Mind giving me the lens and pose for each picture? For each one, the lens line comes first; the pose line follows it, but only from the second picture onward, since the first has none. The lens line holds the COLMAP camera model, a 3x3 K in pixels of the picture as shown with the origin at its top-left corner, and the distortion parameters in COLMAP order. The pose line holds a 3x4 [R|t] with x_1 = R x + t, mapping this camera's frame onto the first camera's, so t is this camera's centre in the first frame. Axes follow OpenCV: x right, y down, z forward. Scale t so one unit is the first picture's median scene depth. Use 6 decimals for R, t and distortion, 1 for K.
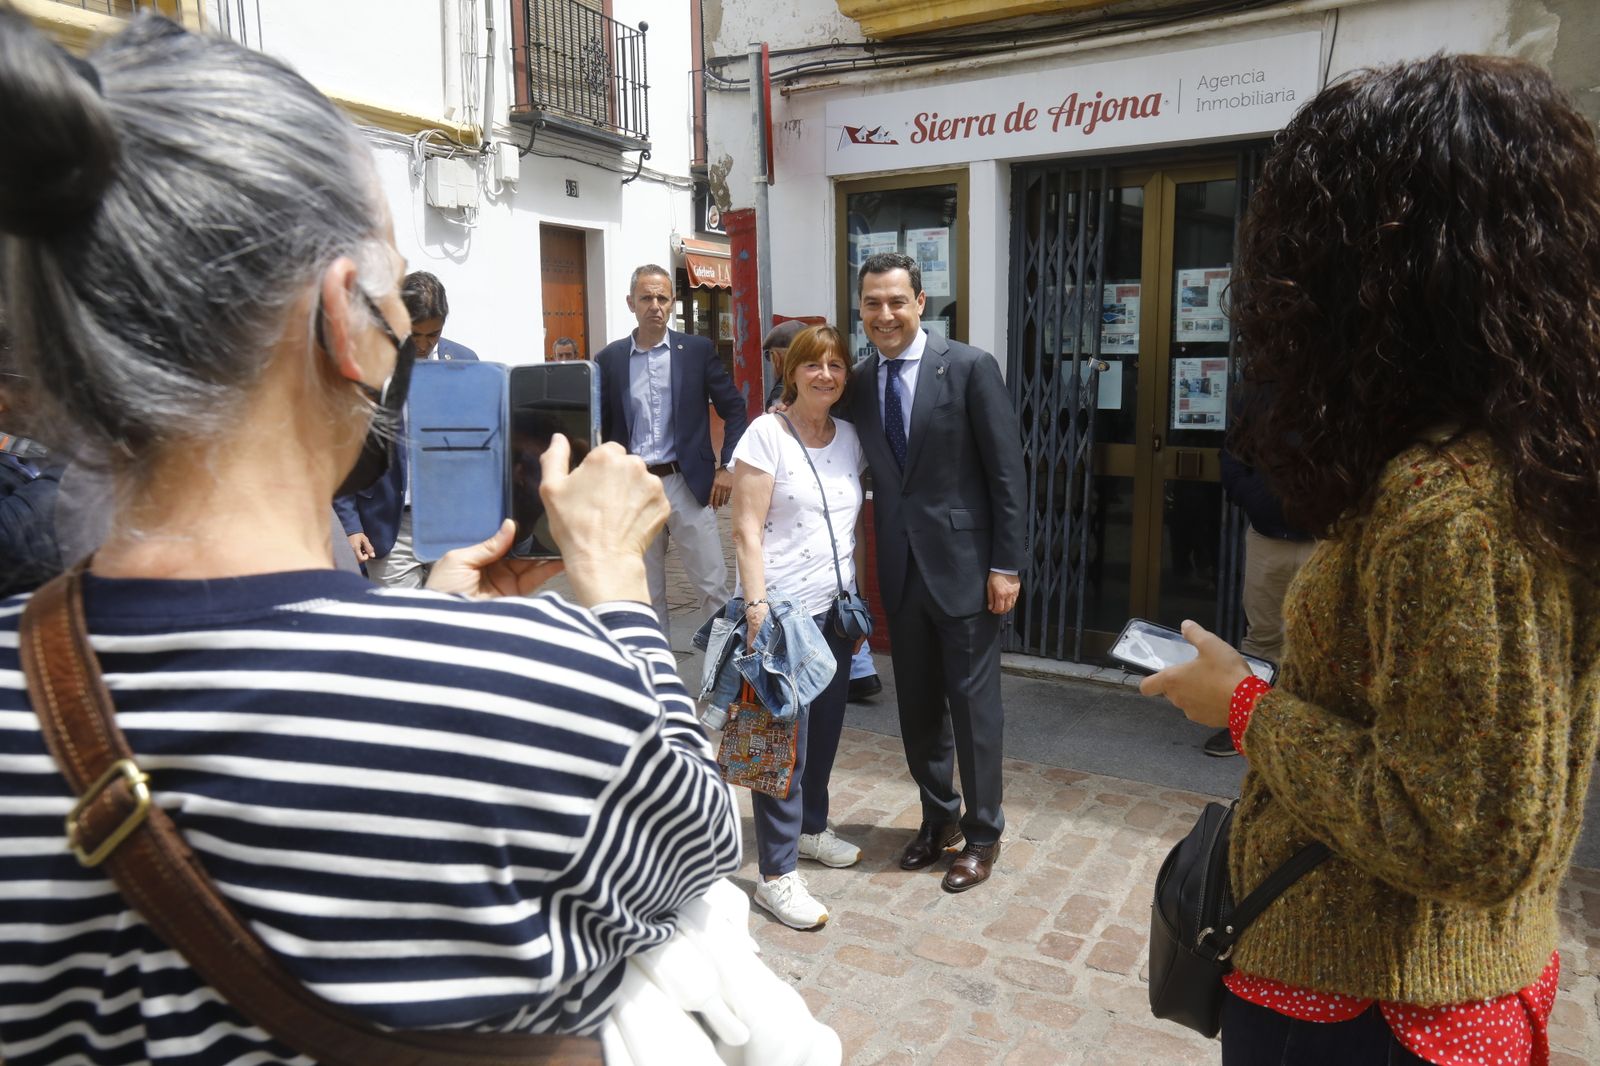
lens RADIAL K [[1101.8, 0, 782.3], [0, 1101.8, 529.8], [0, 0, 1]] dist [-0.012799, 0.002832]
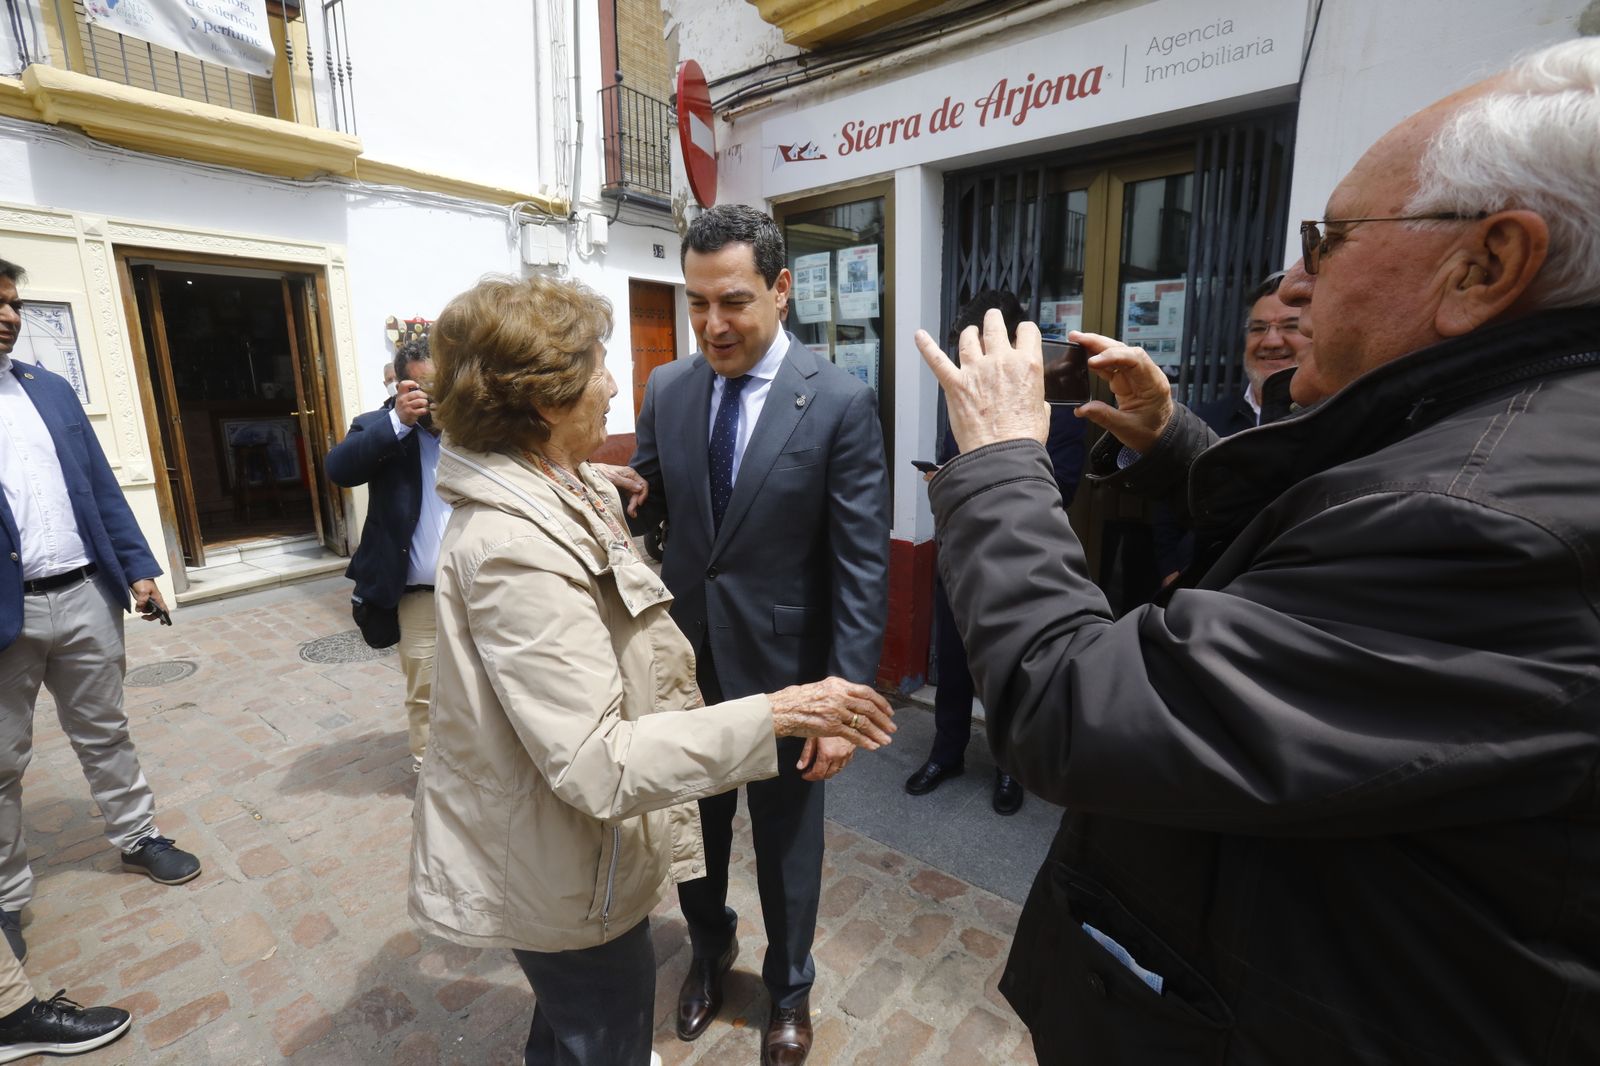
lens RADIAL K [[725.4, 0, 788.9], [0, 725.4, 533.1], [0, 0, 1]] dist [-0.061875, 0.022714]
pose [[0.988643, 0.032624, -0.146702, 0.177960], [-0.026108, 0.998594, 0.046127, -0.054296], [0.148000, -0.041773, 0.988105, 0.375948]]
